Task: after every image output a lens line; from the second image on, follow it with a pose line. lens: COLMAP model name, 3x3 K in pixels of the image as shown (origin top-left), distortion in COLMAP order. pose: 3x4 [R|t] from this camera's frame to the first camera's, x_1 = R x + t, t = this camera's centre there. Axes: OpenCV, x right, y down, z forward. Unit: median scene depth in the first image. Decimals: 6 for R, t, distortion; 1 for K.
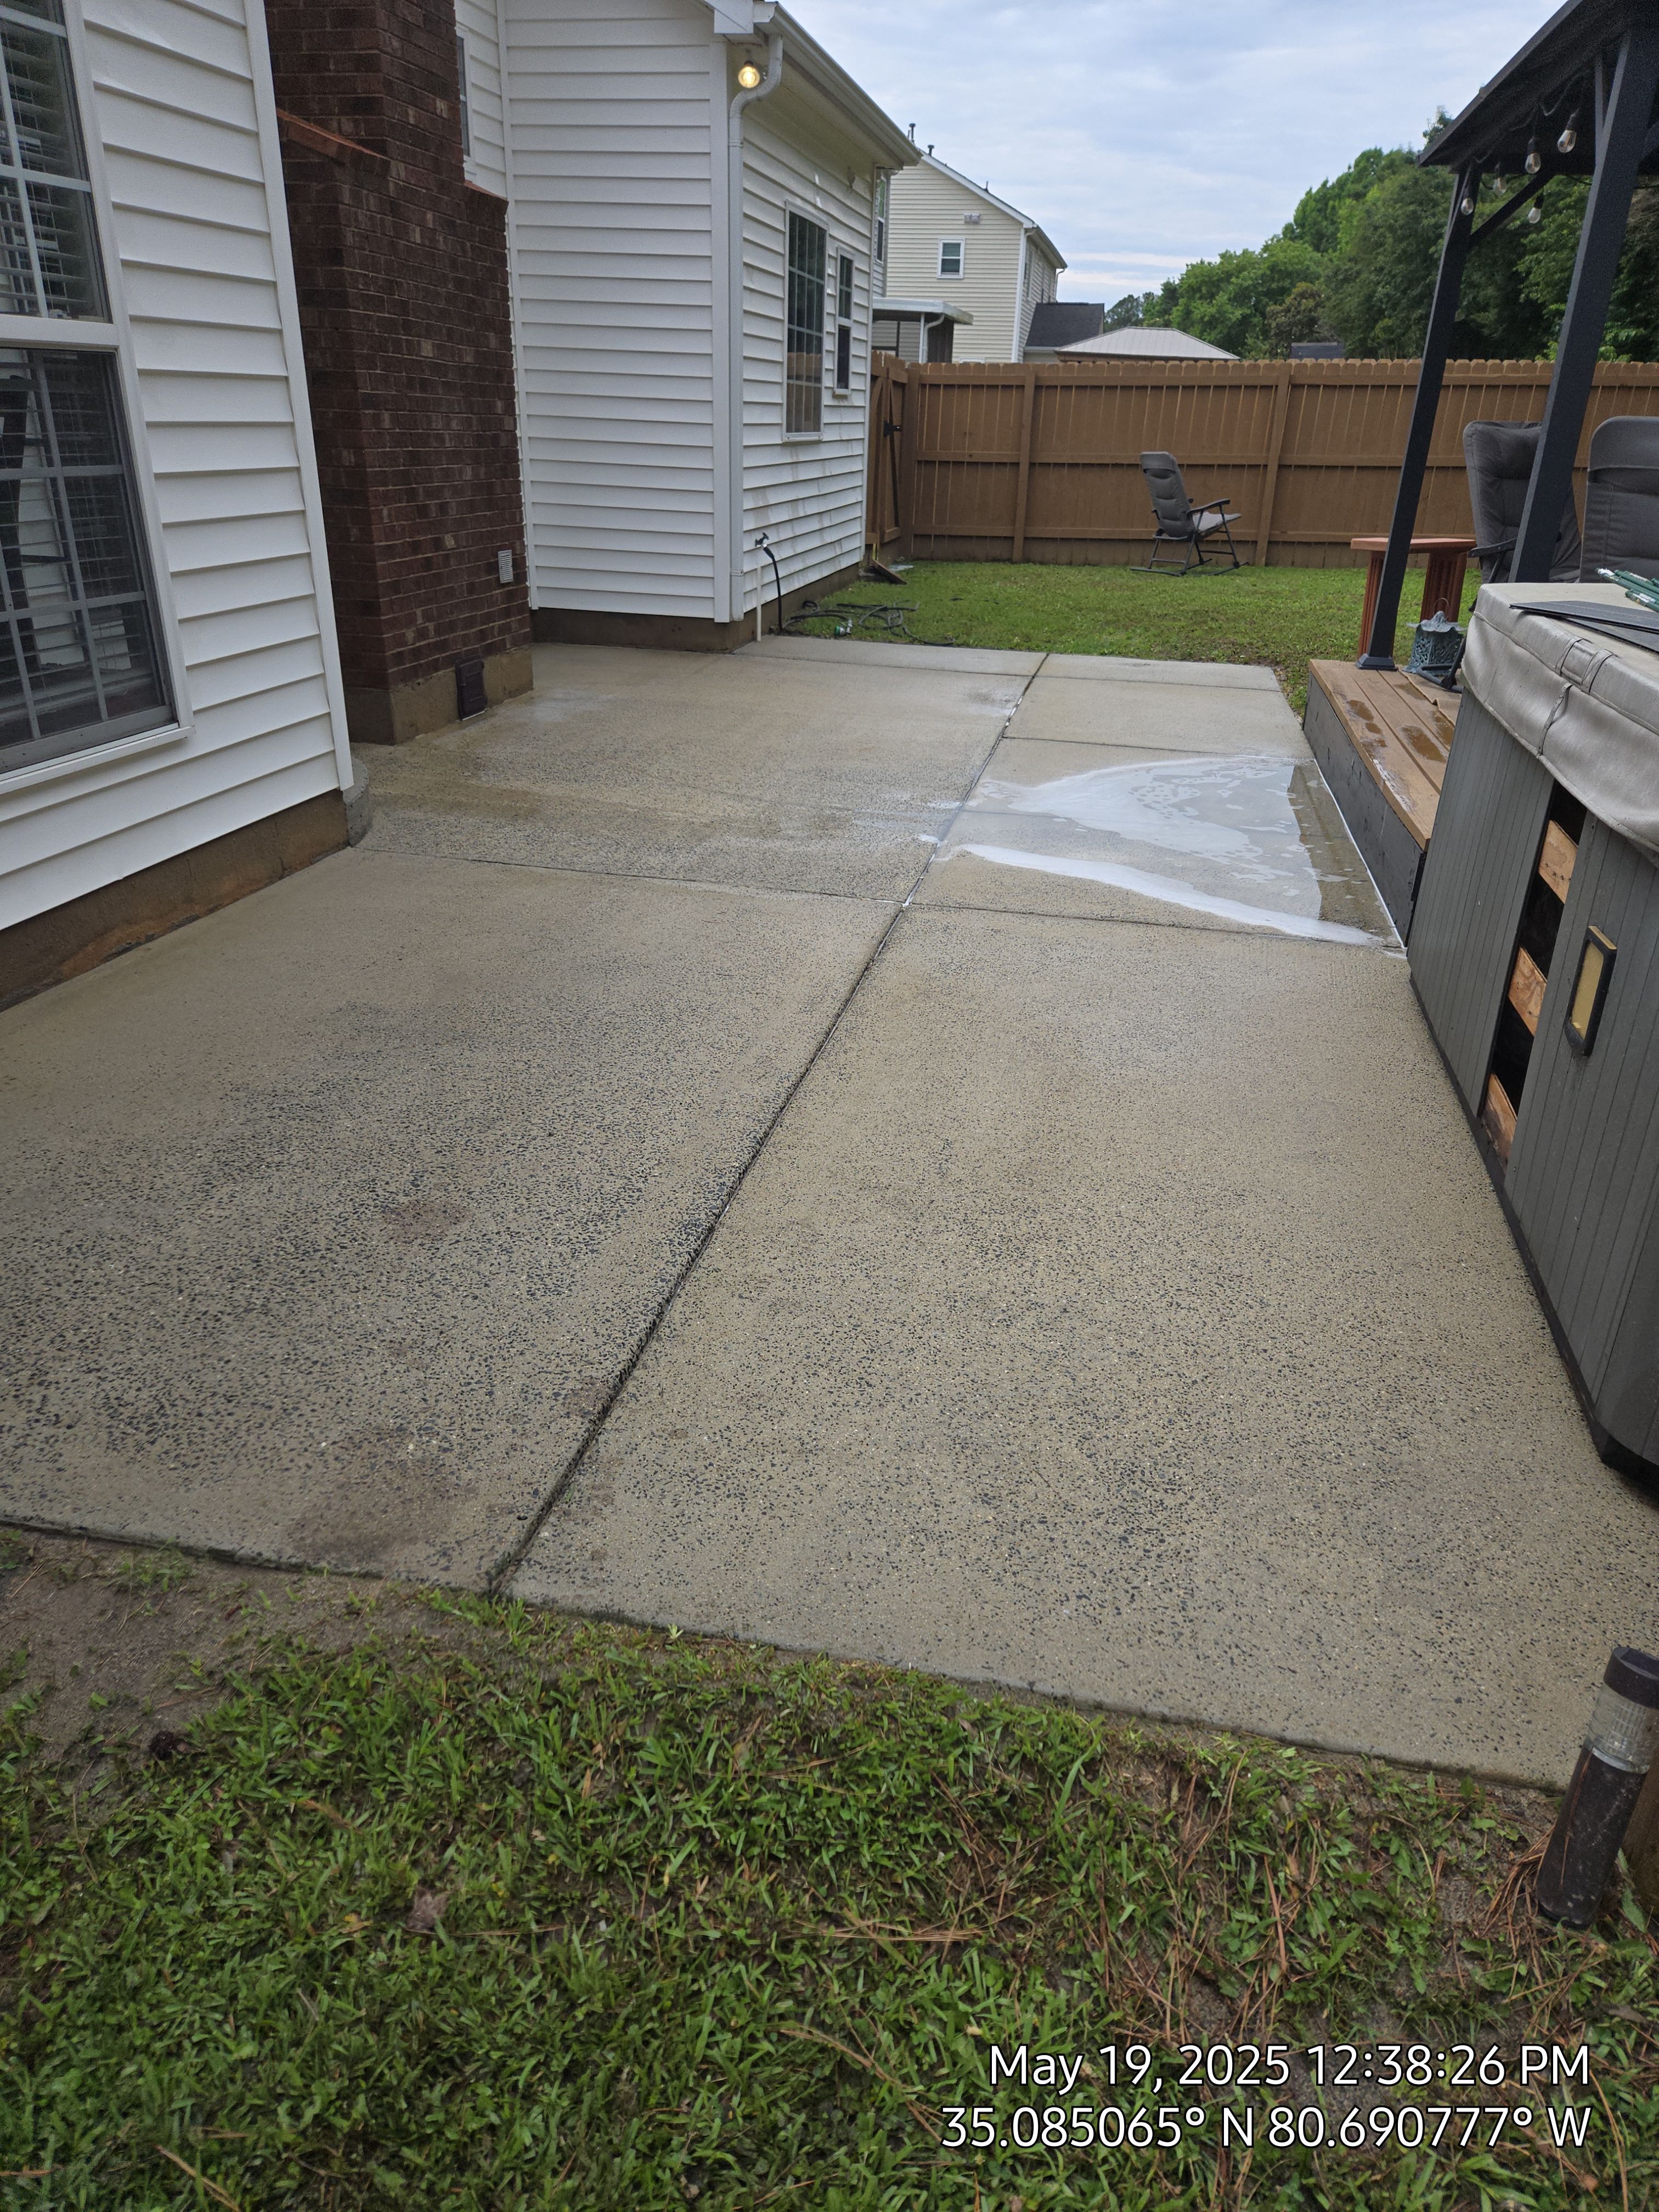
lens RADIAL K [[1476.1, 0, 829.5], [0, 1476.1, 1106.0], [0, 0, 1]] dist [0.070966, -0.057430]
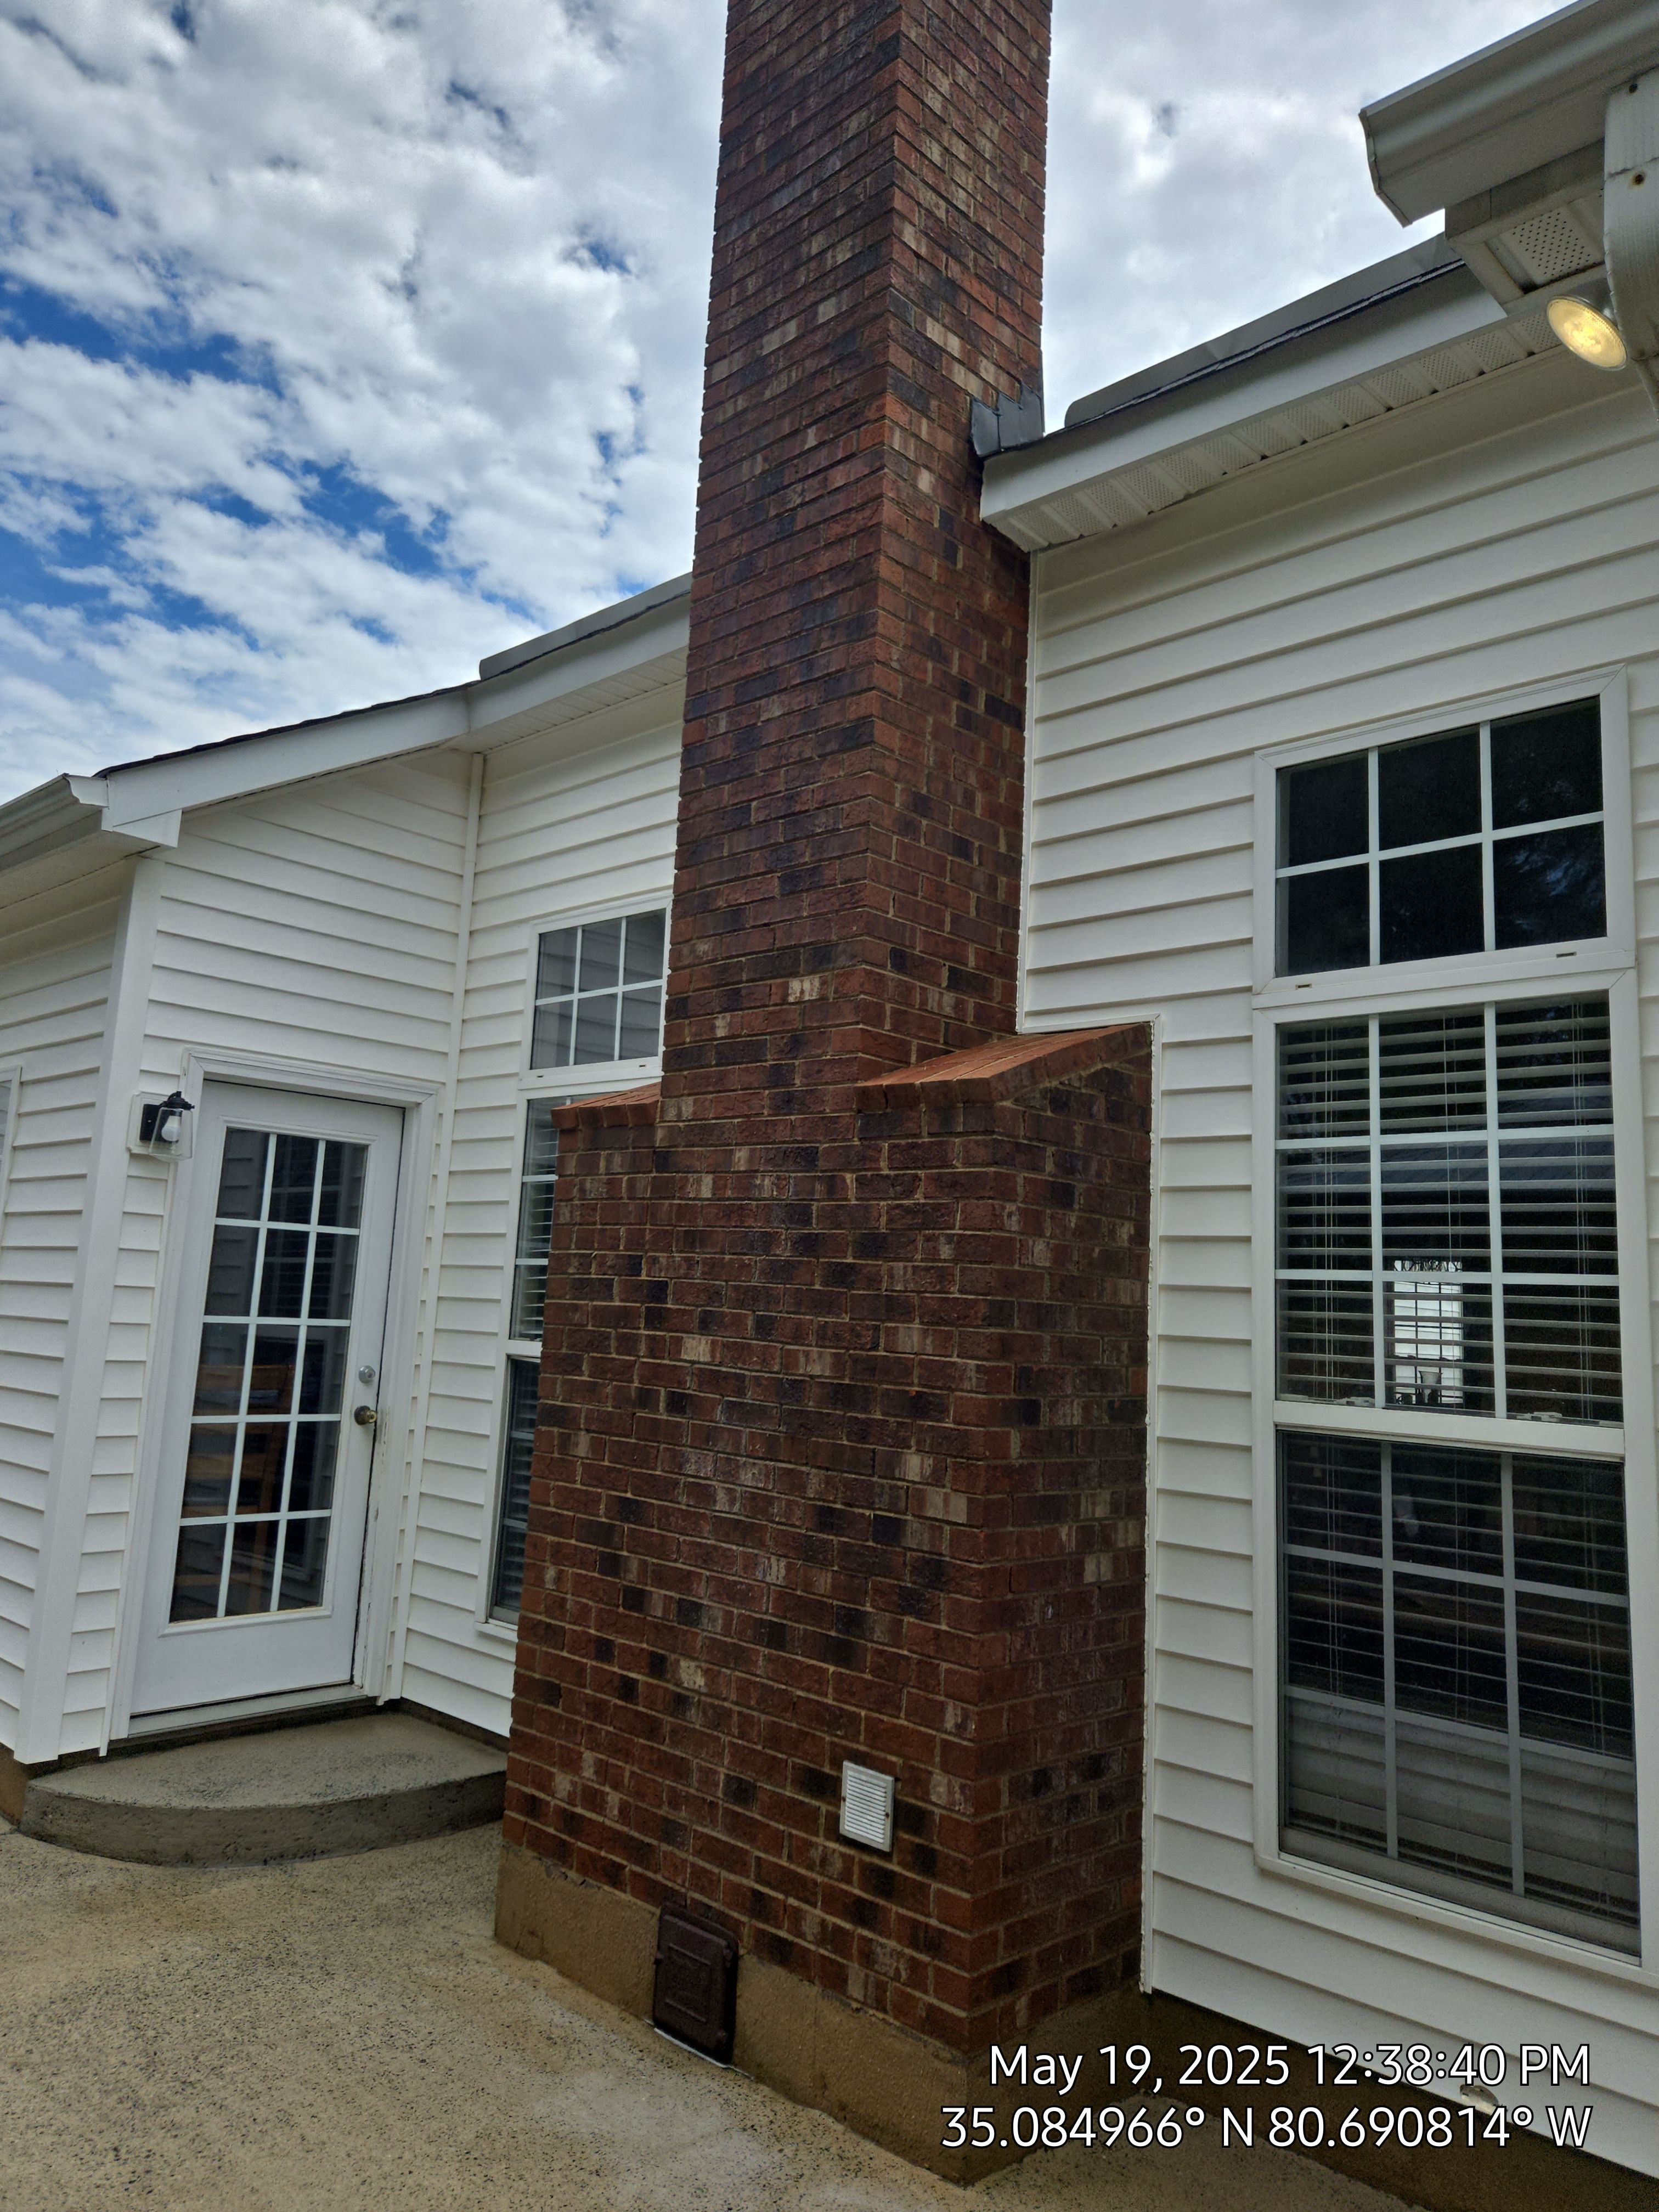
lens RADIAL K [[1543.1, 0, 815.3], [0, 1543.1, 1072.5], [0, 0, 1]] dist [0.079548, -0.061352]
pose [[-0.521397, -0.181638, -0.833758, 0.231260], [-0.415913, 0.907258, 0.062444, -0.642923], [0.745092, 0.379329, -0.548588, 1.291707]]
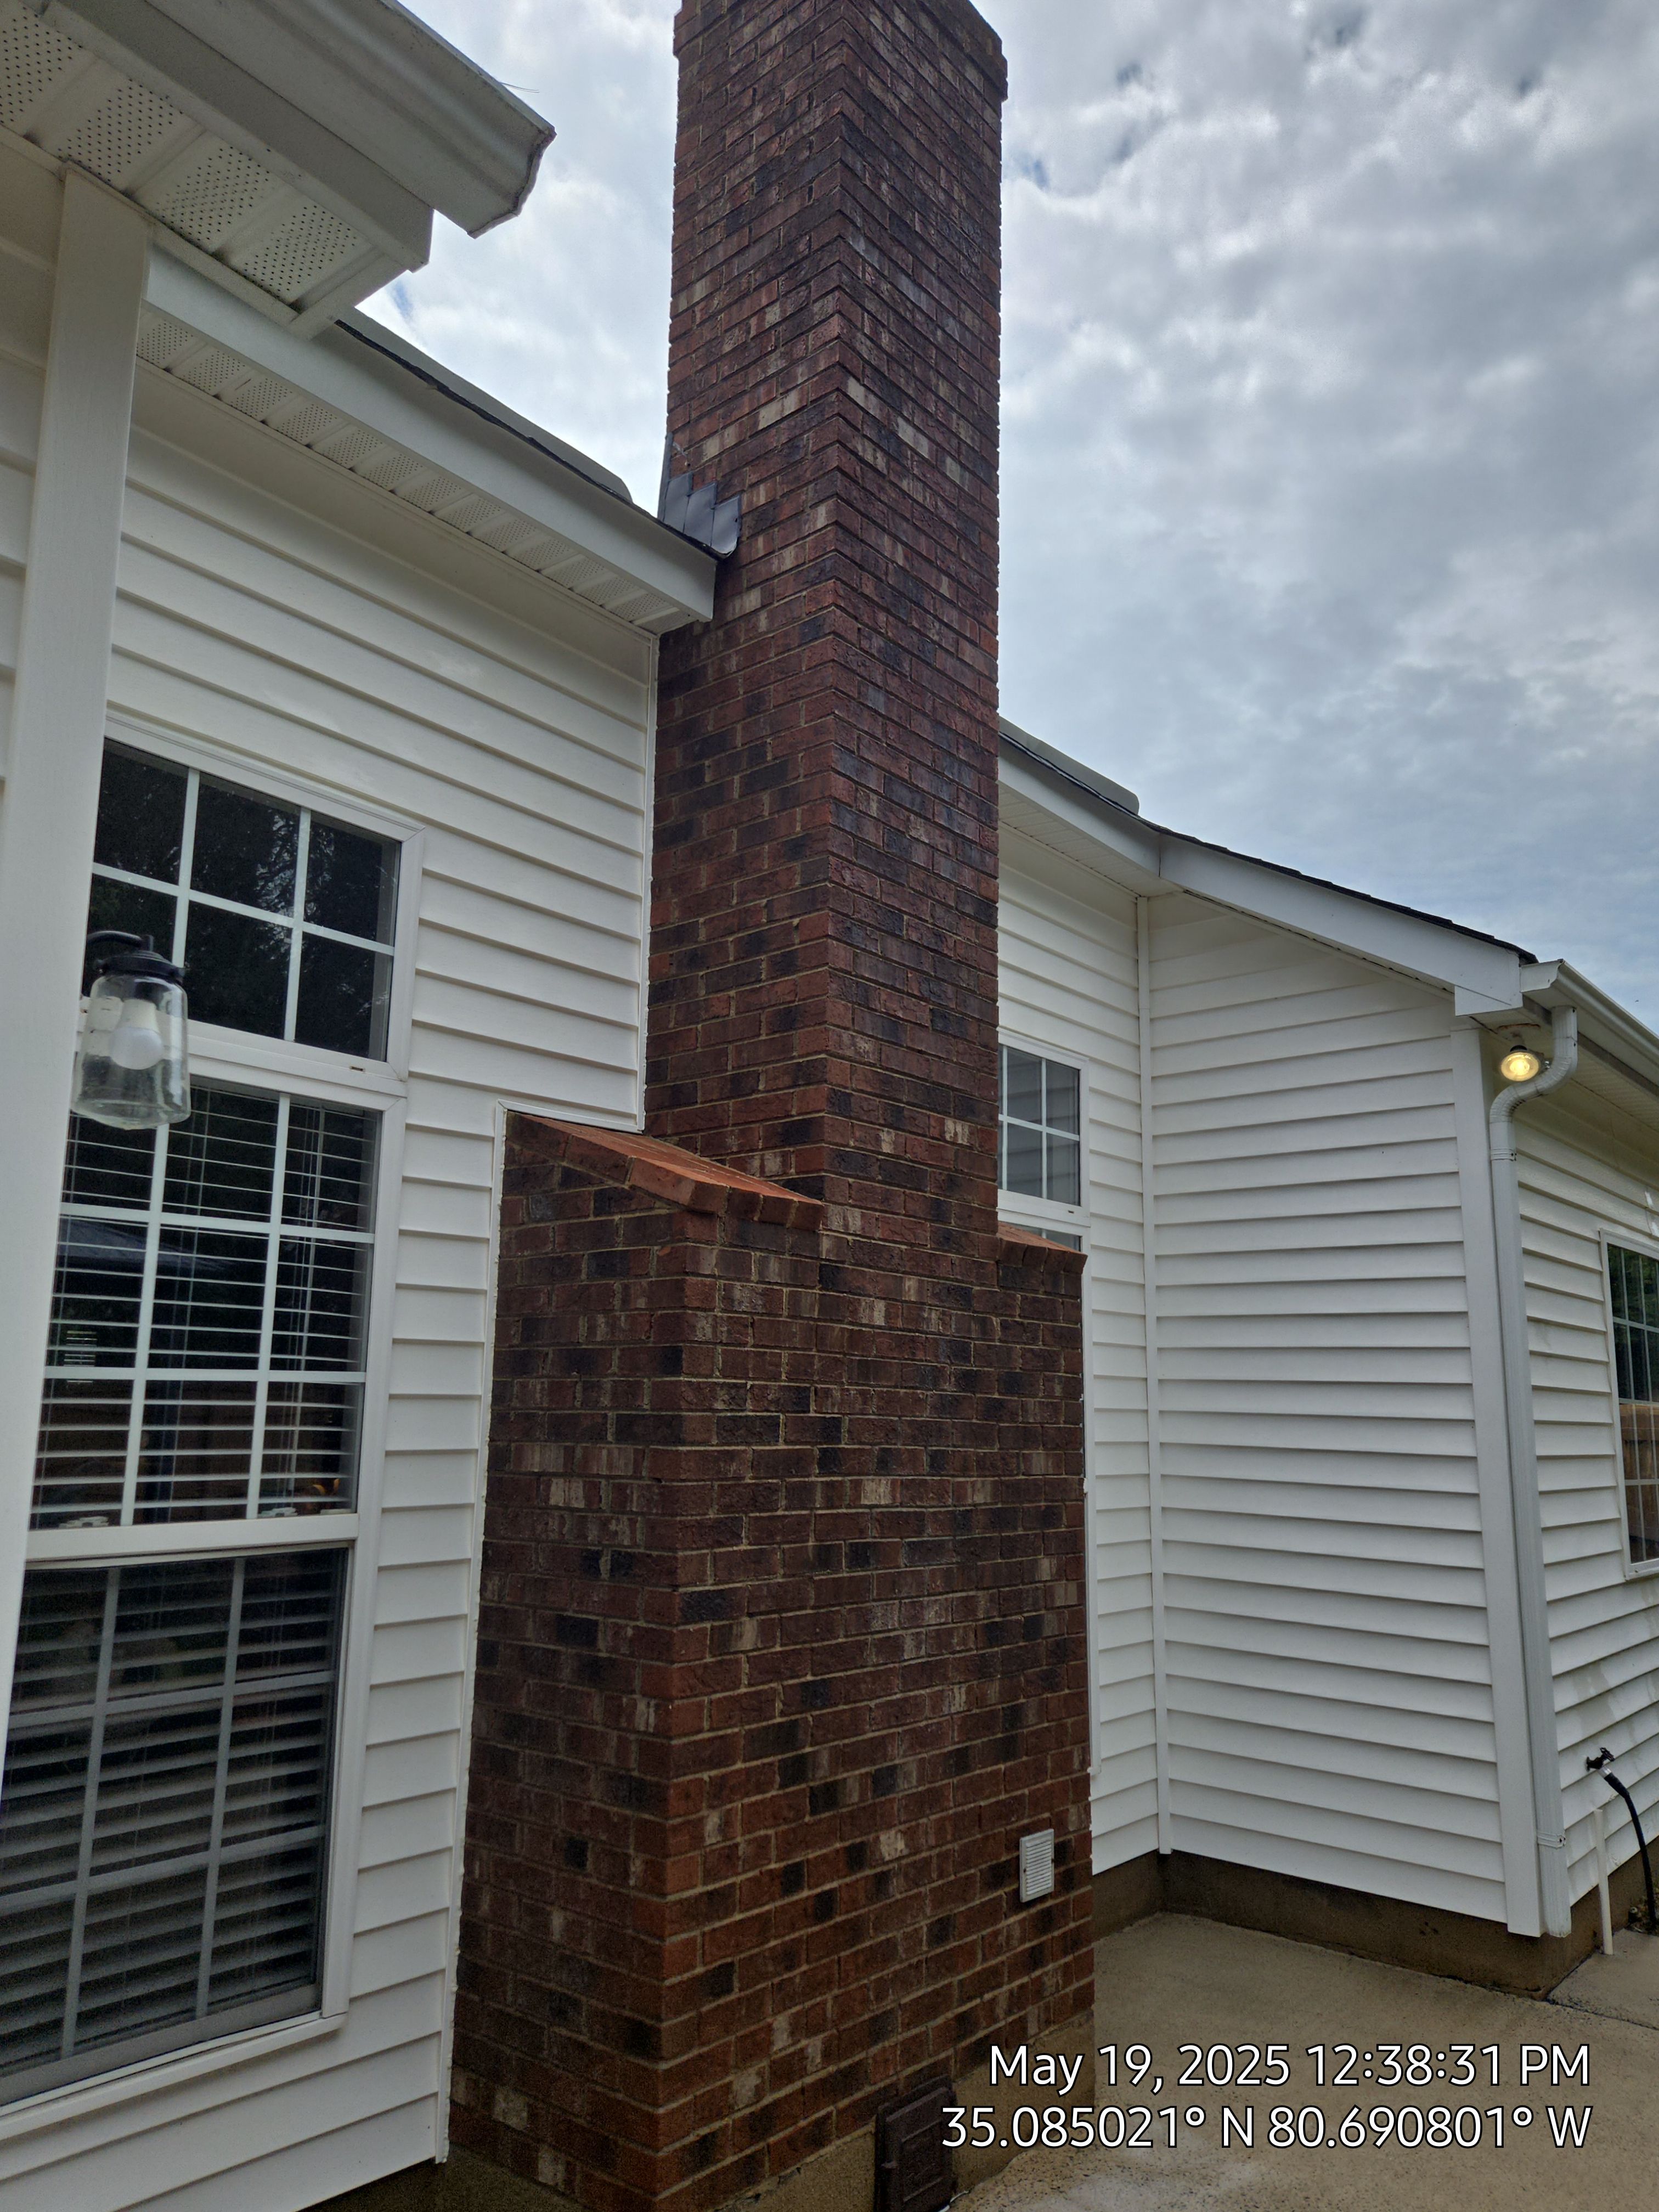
lens RADIAL K [[1525.1, 0, 824.7], [0, 1525.1, 1157.4], [0, 0, 1]] dist [0.092286, -0.086912]
pose [[0.882235, -0.094156, -0.461298, -0.016981], [-0.189344, 0.826114, -0.530740, -0.297926], [0.431057, 0.555582, 0.710998, 0.514864]]
